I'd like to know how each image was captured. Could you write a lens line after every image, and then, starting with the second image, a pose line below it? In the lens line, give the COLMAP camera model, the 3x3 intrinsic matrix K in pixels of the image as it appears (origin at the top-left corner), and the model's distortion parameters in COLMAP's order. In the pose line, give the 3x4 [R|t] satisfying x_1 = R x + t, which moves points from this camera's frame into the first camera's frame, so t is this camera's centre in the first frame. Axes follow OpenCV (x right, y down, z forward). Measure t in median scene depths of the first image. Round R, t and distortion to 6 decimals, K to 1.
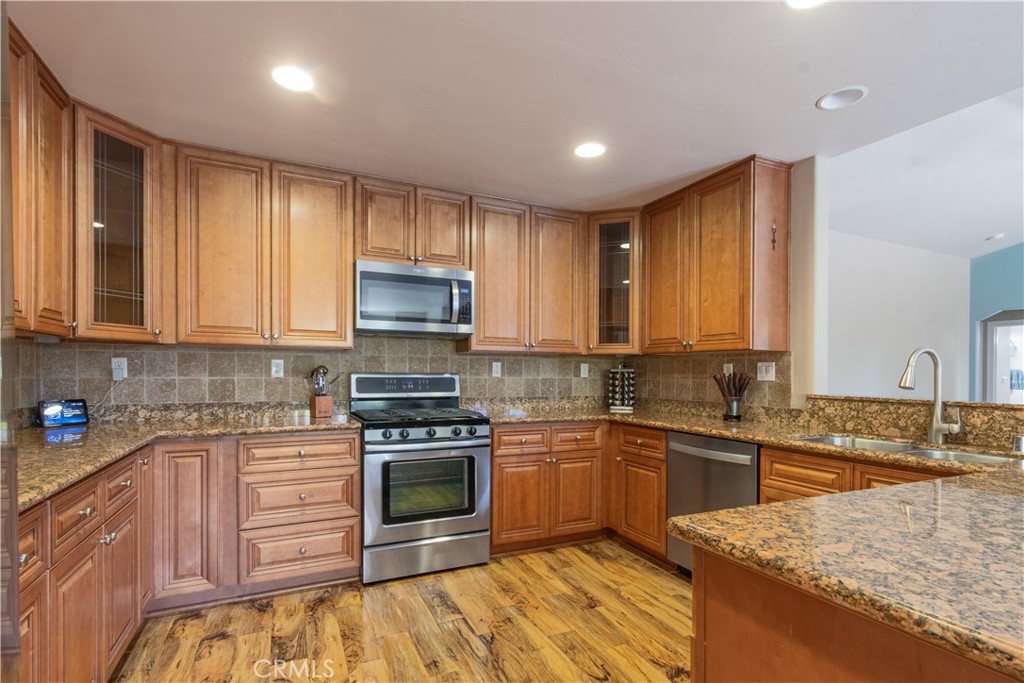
lens RADIAL K [[487.1, 0, 509.1], [0, 487.1, 374.0], [0, 0, 1]] dist [0.000622, -0.000124]
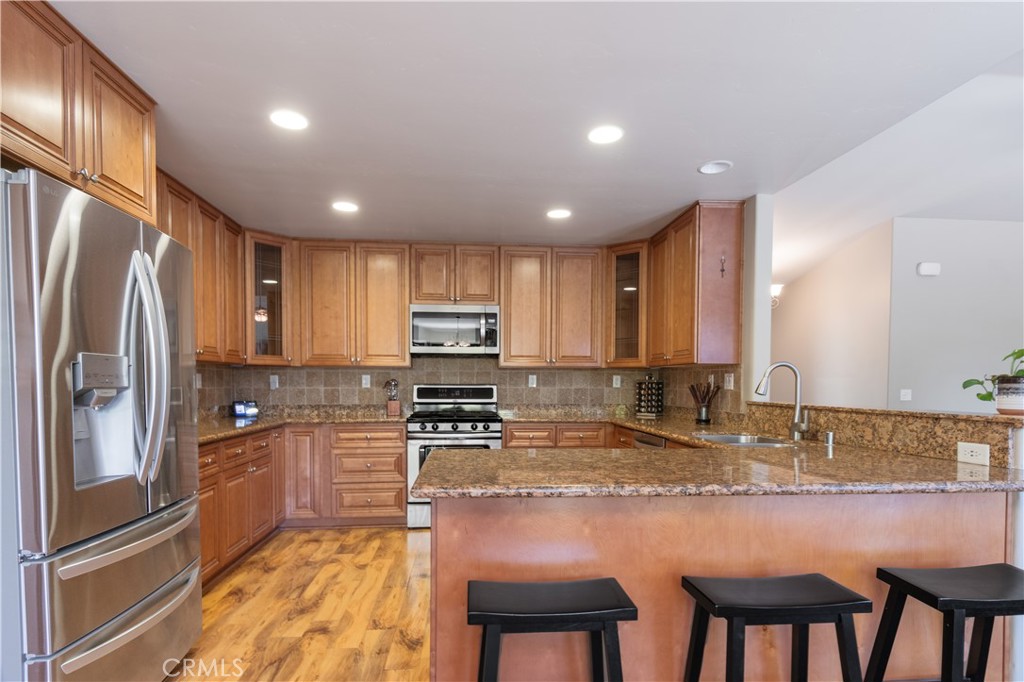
lens RADIAL K [[533.6, 0, 513.0], [0, 533.6, 394.4], [0, 0, 1]] dist [0.000240, 0.000142]
pose [[0.945694, 0.002033, -0.325052, 0.481921], [0.003318, 0.999868, 0.015906, 0.003917], [0.325042, -0.016121, 0.945562, -0.378758]]
